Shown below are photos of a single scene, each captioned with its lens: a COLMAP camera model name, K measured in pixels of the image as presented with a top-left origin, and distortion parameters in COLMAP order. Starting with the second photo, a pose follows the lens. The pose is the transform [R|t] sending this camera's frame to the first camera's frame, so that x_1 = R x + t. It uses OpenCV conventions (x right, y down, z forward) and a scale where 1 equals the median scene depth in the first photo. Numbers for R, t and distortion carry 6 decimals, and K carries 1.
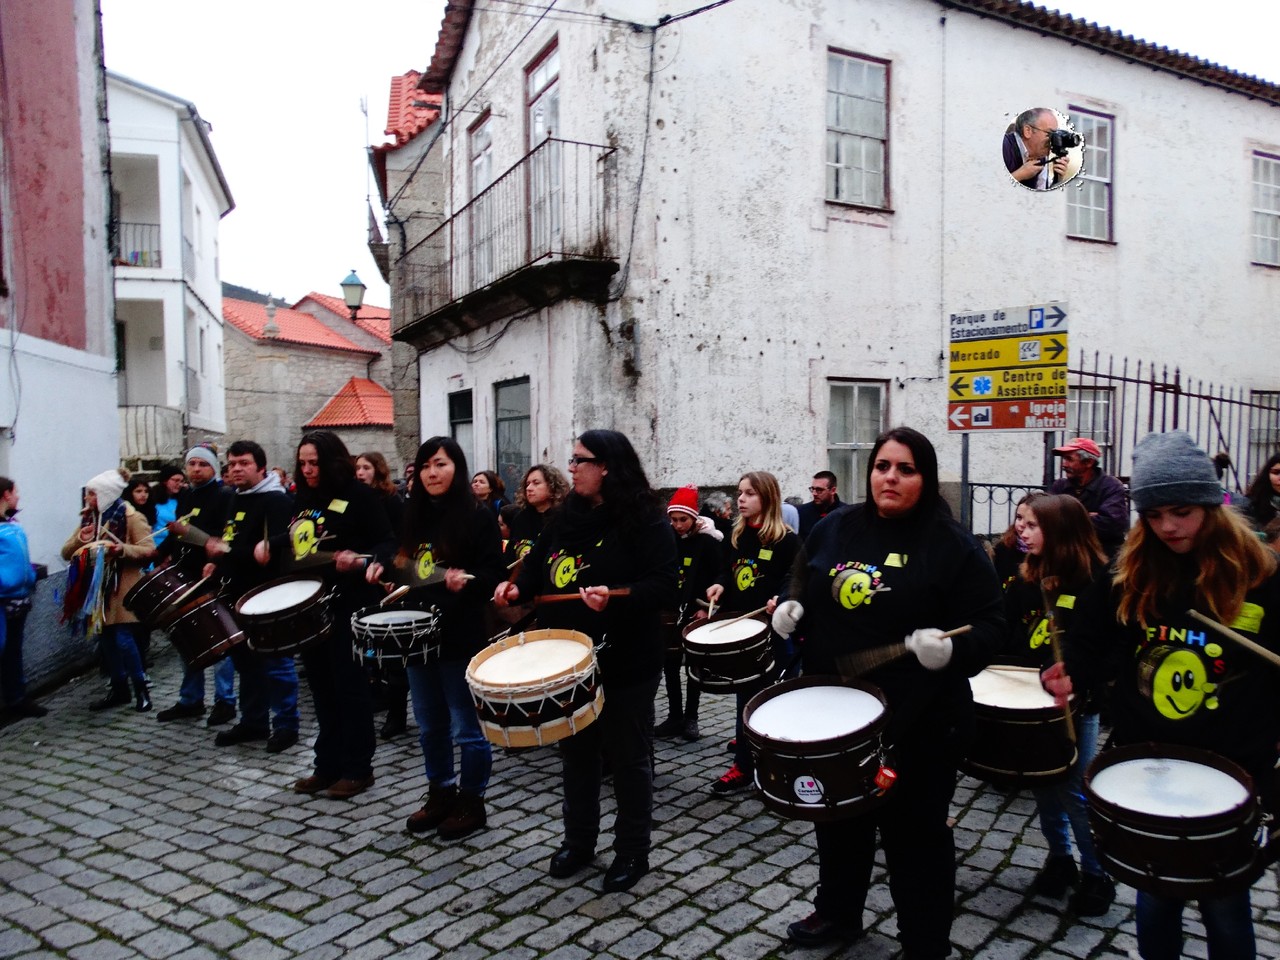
lens RADIAL K [[908.8, 0, 644.9], [0, 908.8, 470.9], [0, 0, 1]] dist [-0.001298, 0.005794]
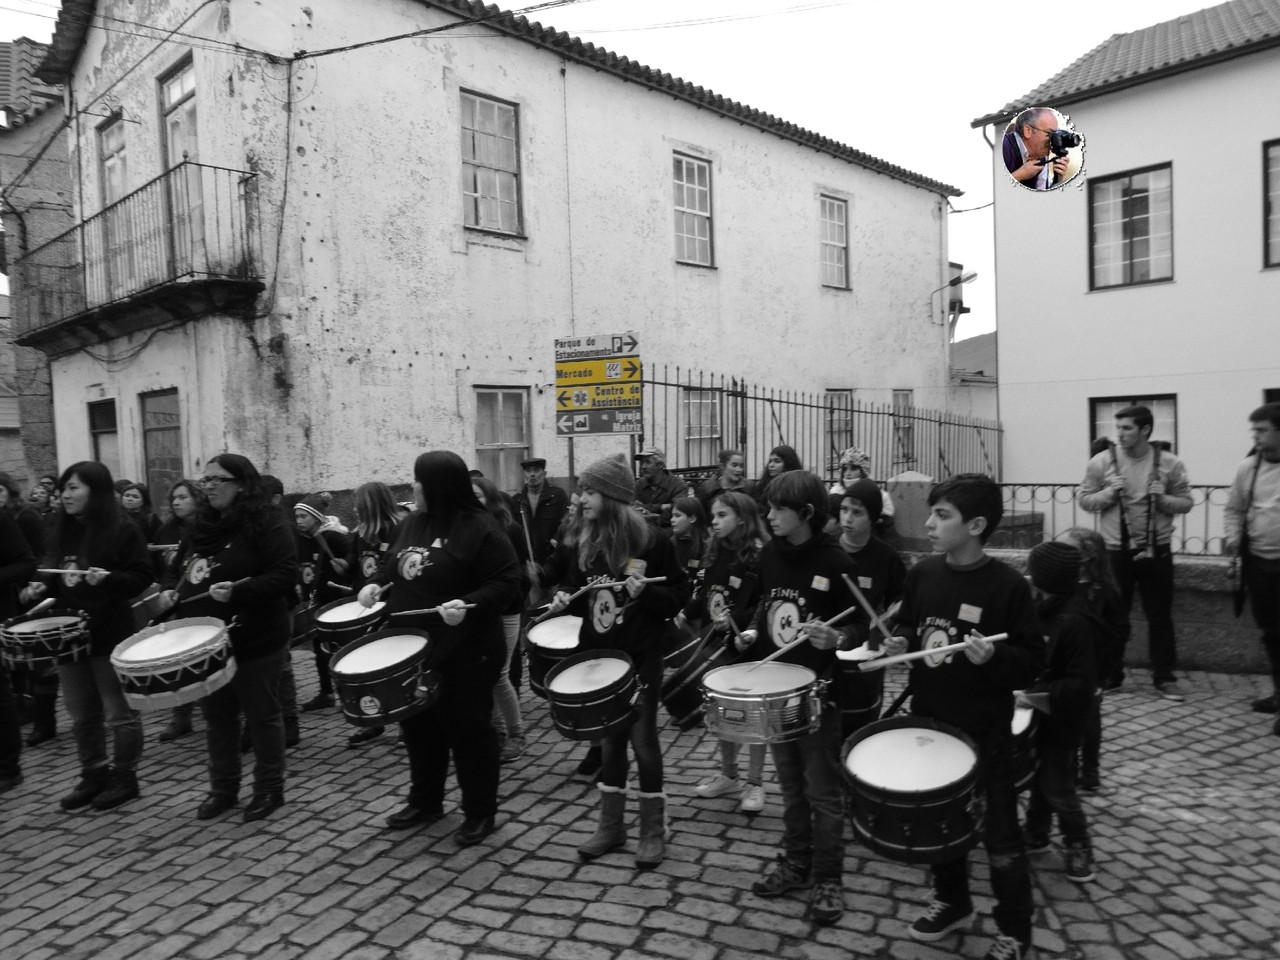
lens RADIAL K [[908.8, 0, 638.5], [0, 908.8, 475.8], [0, 0, 1]] dist [-0.001298, 0.005794]
pose [[0.946451, -0.041163, 0.320213, 0.034235], [0.036246, 0.999116, 0.021304, -0.009171], [-0.320806, -0.008557, 0.947106, -0.139651]]
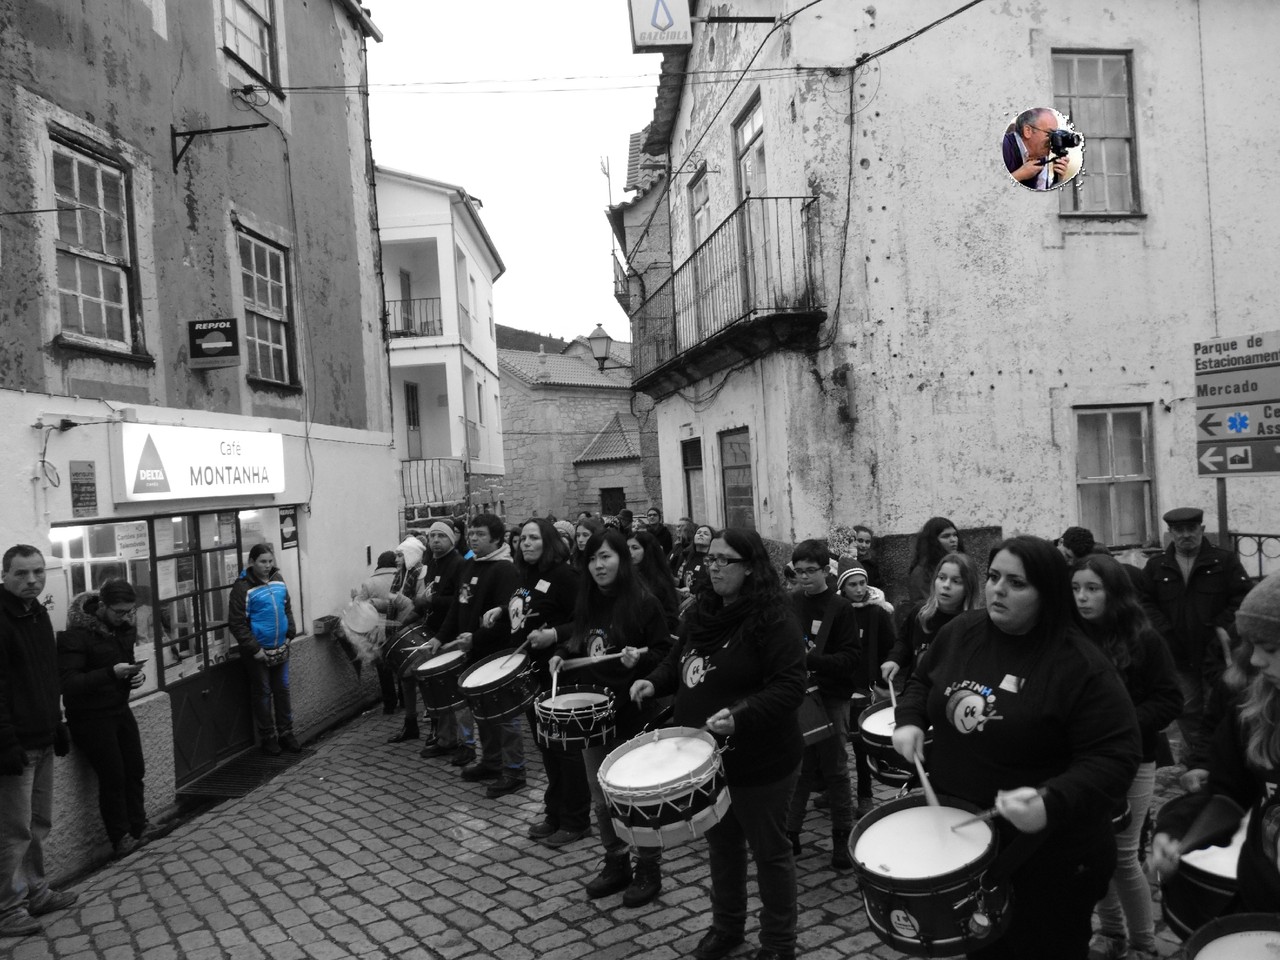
lens RADIAL K [[908.8, 0, 632.0], [0, 908.8, 467.7], [0, 0, 1]] dist [-0.001298, 0.005794]
pose [[0.951940, -0.046577, -0.302721, 0.058753], [0.039233, 0.998771, -0.030298, -0.034479], [0.303760, 0.016965, 0.952597, -0.003700]]
